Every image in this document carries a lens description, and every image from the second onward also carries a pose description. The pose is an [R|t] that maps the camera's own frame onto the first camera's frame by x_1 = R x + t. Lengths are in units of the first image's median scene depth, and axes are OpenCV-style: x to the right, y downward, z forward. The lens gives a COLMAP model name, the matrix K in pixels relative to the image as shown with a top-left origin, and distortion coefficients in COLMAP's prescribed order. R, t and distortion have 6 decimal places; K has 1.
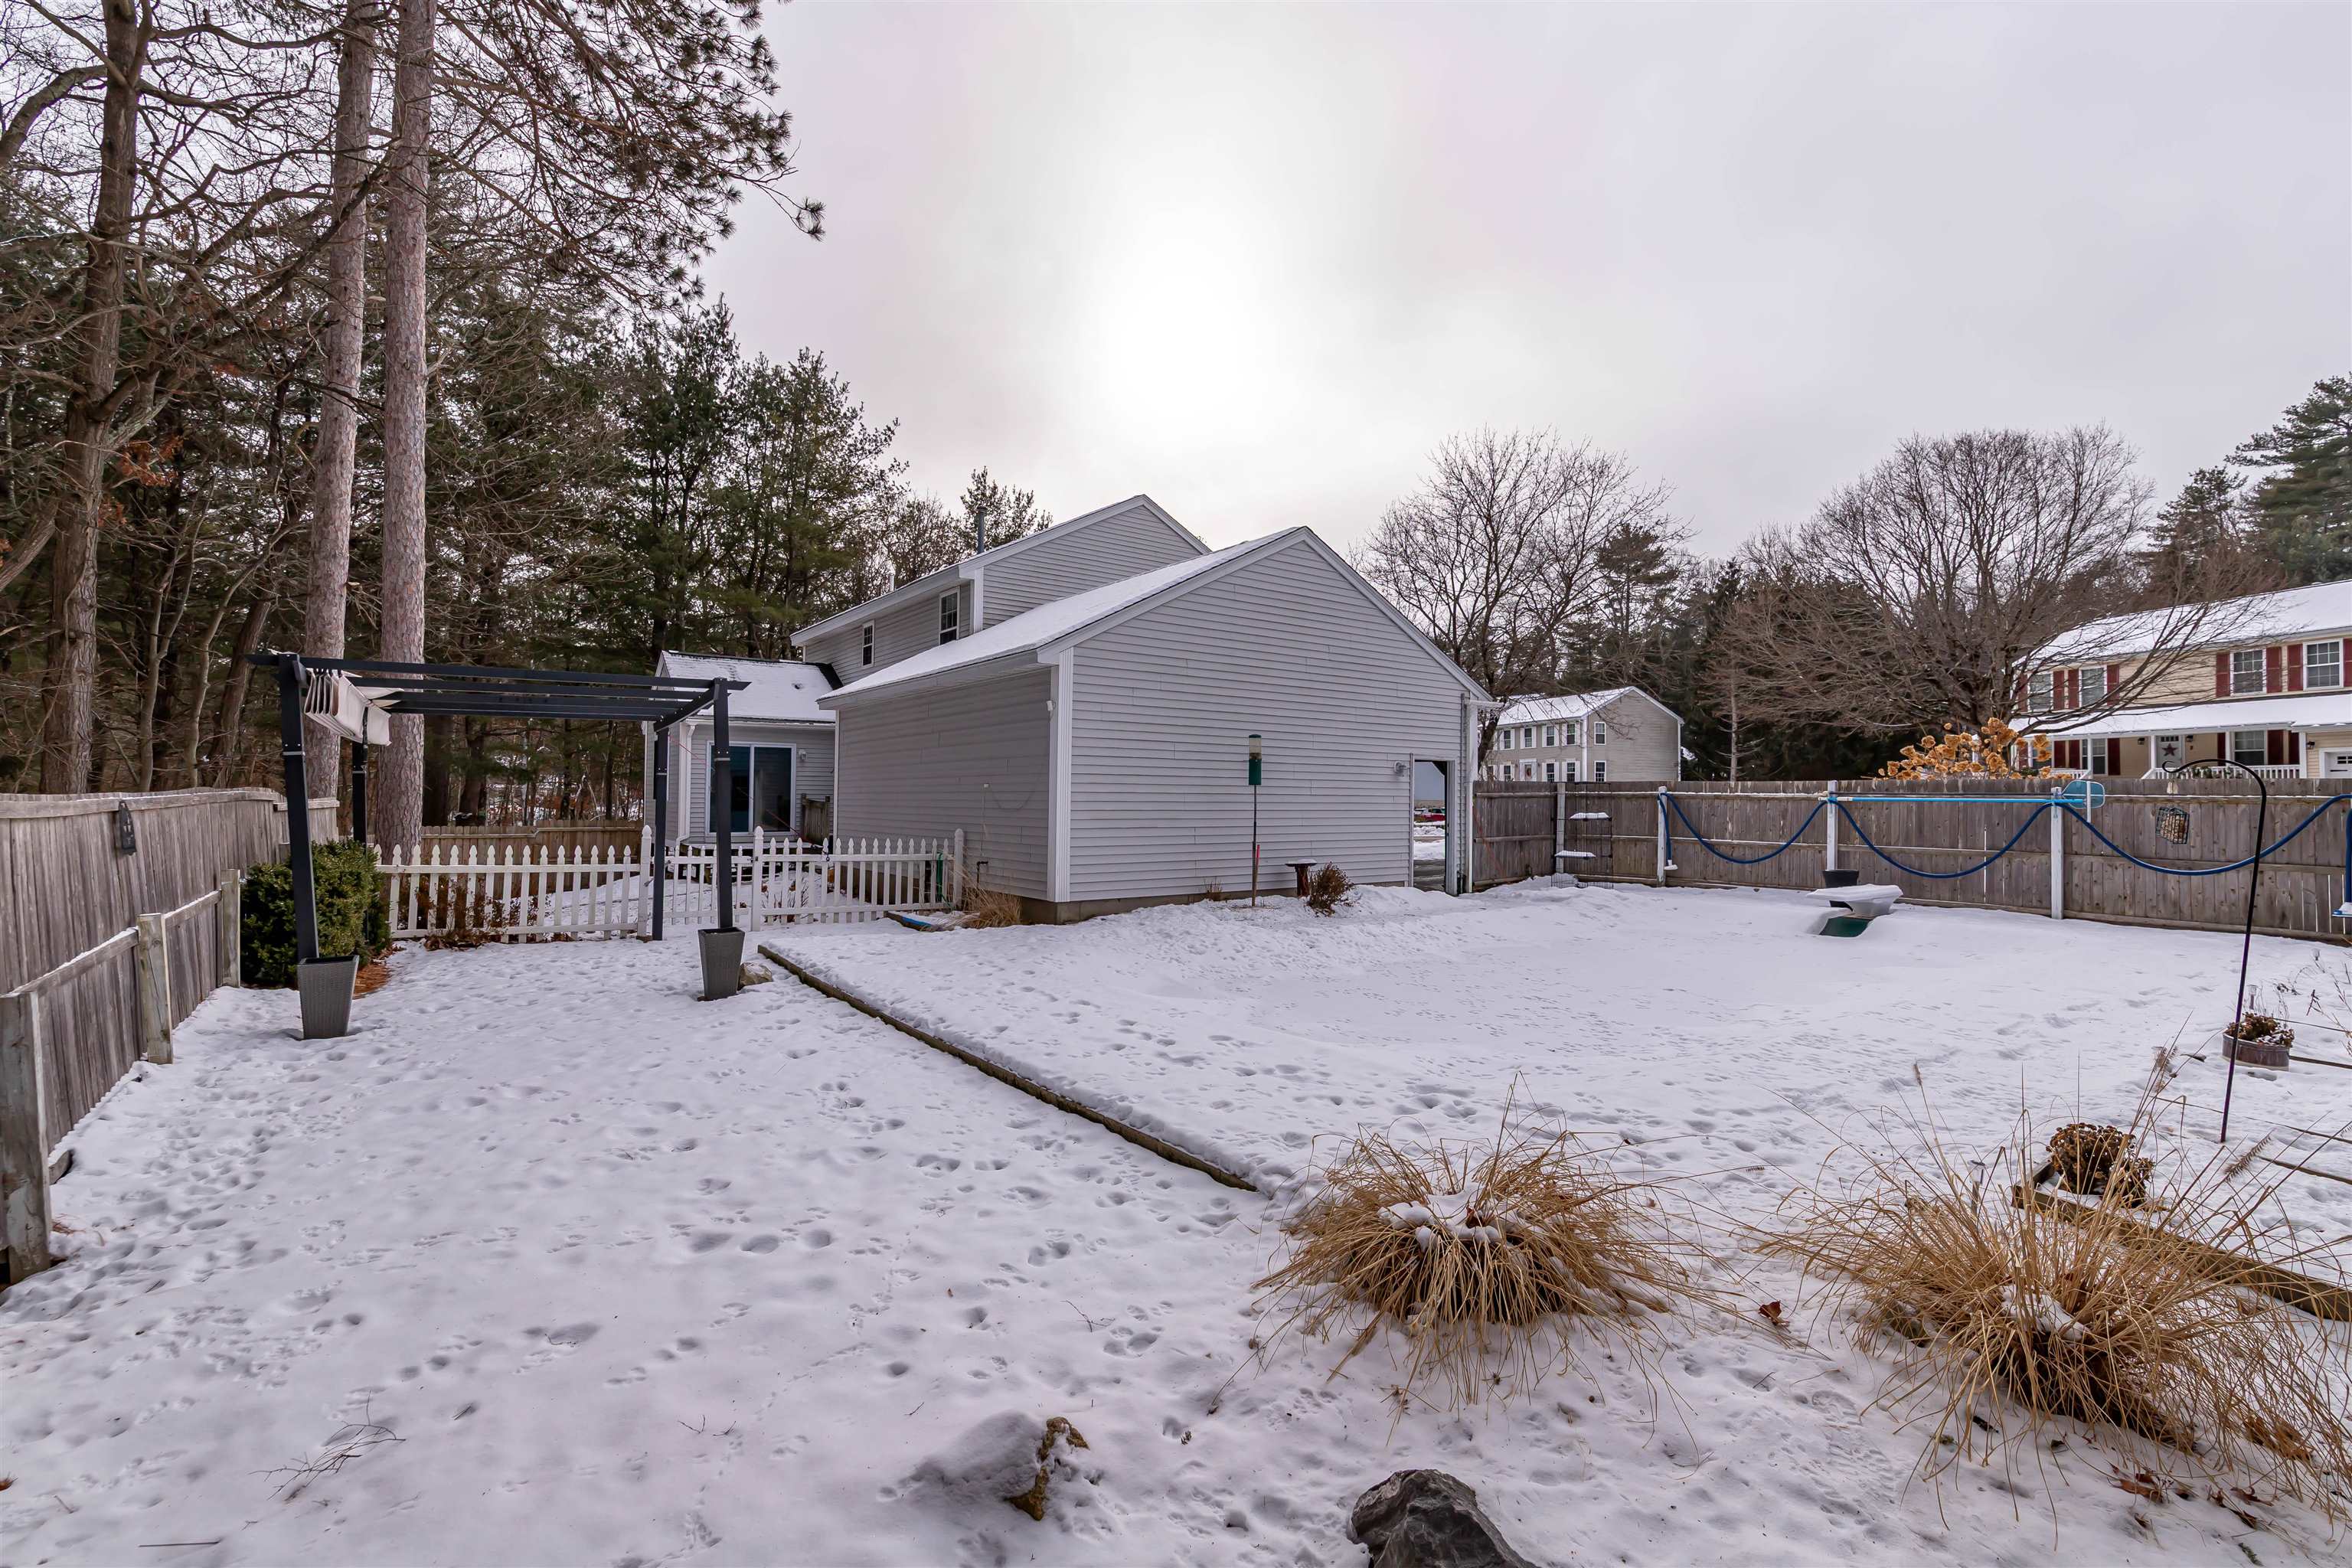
lens RADIAL K [[1039.0, 0, 1180.6], [0, 1039.0, 773.8], [0, 0, 1]] dist [-0.002754, 0.000214]
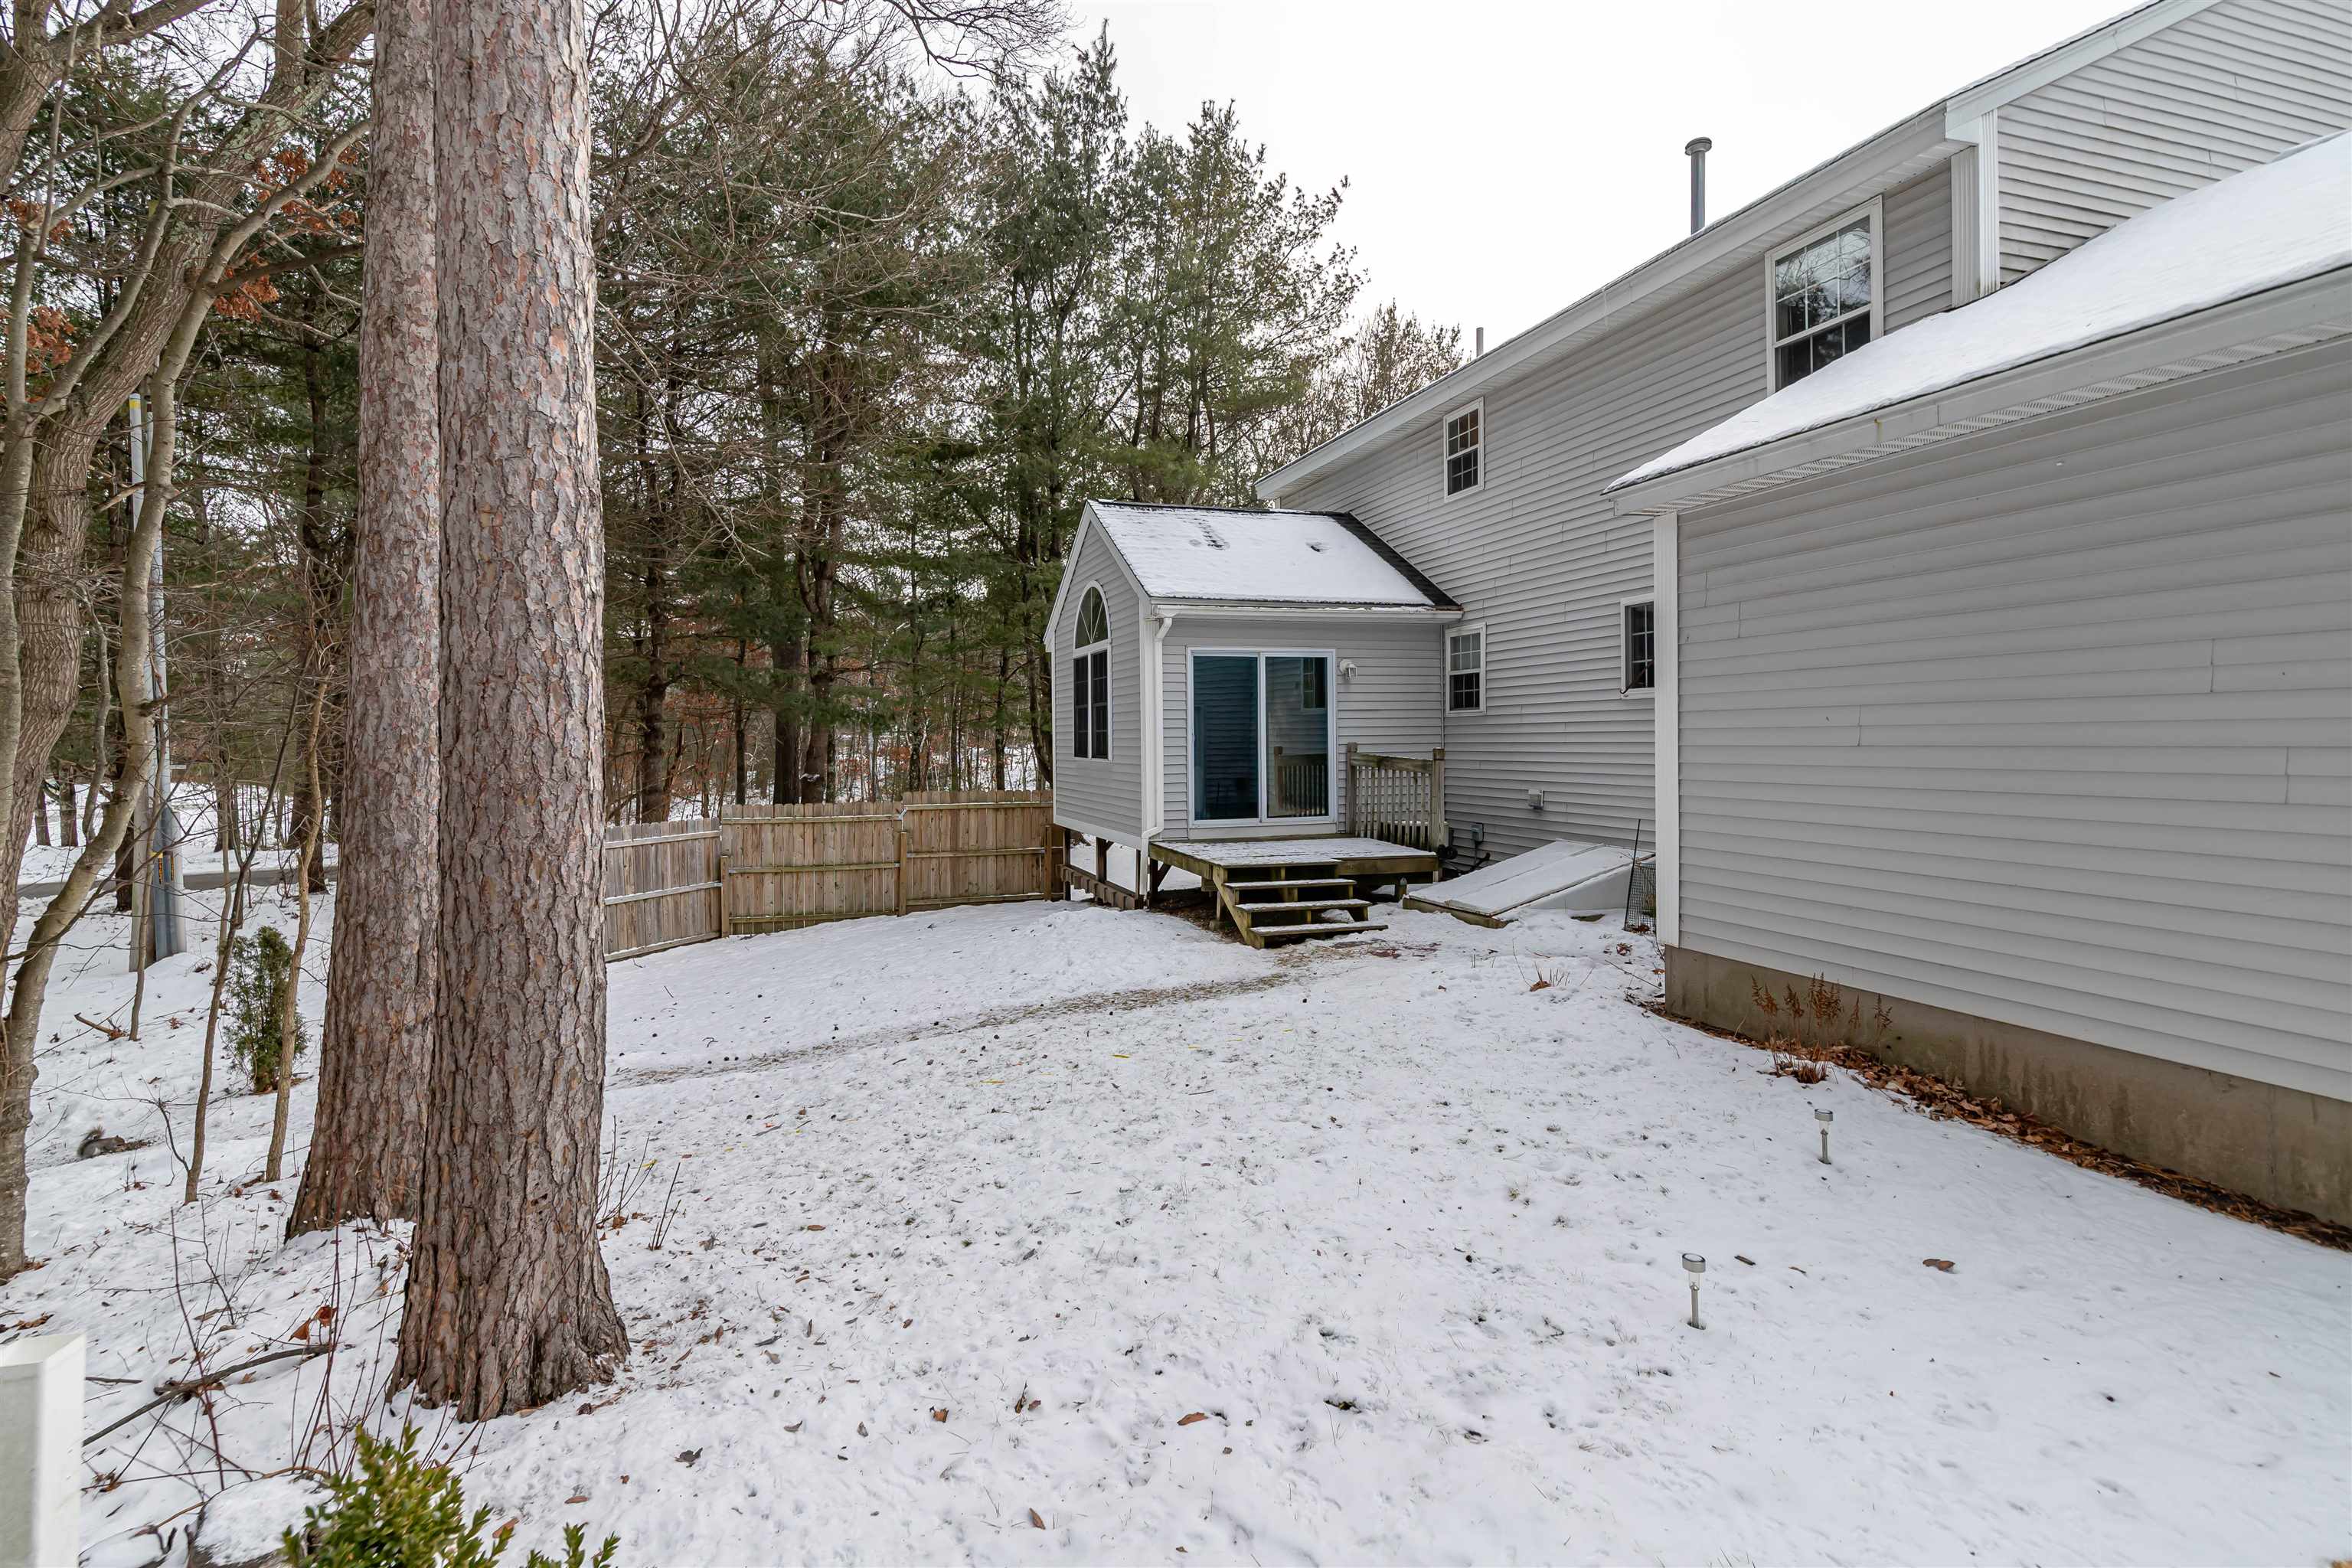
lens RADIAL K [[1078.0, 0, 1124.6], [0, 1078.0, 737.2], [0, 0, 1]] dist [0.000360, 0.000053]
pose [[0.946249, -0.017169, -0.322984, -0.195296], [0.024901, 0.999493, 0.019823, 0.001738], [0.322480, -0.026801, 0.946197, 0.294903]]
